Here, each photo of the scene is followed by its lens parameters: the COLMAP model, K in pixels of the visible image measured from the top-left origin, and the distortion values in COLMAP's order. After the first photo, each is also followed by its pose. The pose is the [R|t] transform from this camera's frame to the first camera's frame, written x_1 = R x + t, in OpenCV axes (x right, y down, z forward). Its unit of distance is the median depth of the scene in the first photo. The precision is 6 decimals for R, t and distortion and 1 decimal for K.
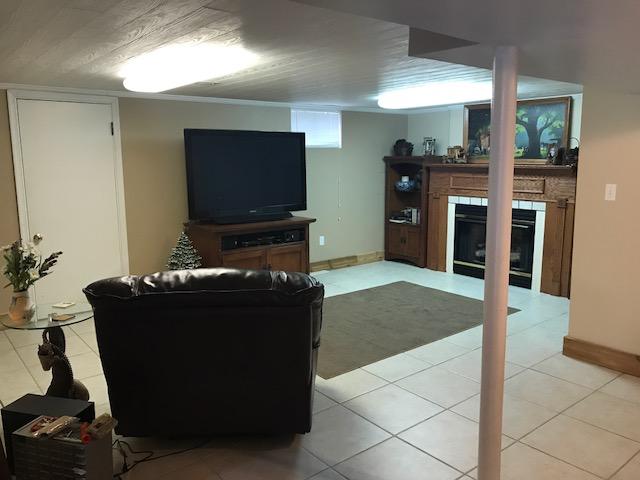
lens RADIAL K [[519.3, 0, 321.3], [0, 519.3, 238.7], [0, 0, 1]] dist [0.023397, -0.025490]
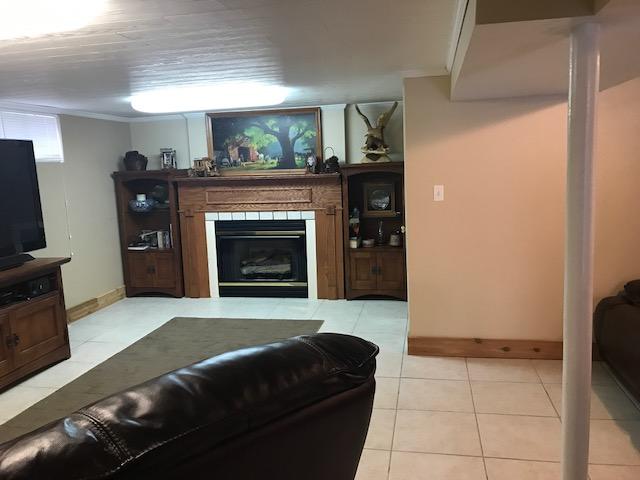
lens RADIAL K [[519.3, 0, 319.2], [0, 519.3, 236.9], [0, 0, 1]] dist [0.023397, -0.025490]
pose [[0.769315, -0.111135, 0.629129, -0.176756], [0.134068, 0.990910, 0.011101, -0.025211], [-0.624644, 0.075806, 0.777222, 0.186737]]
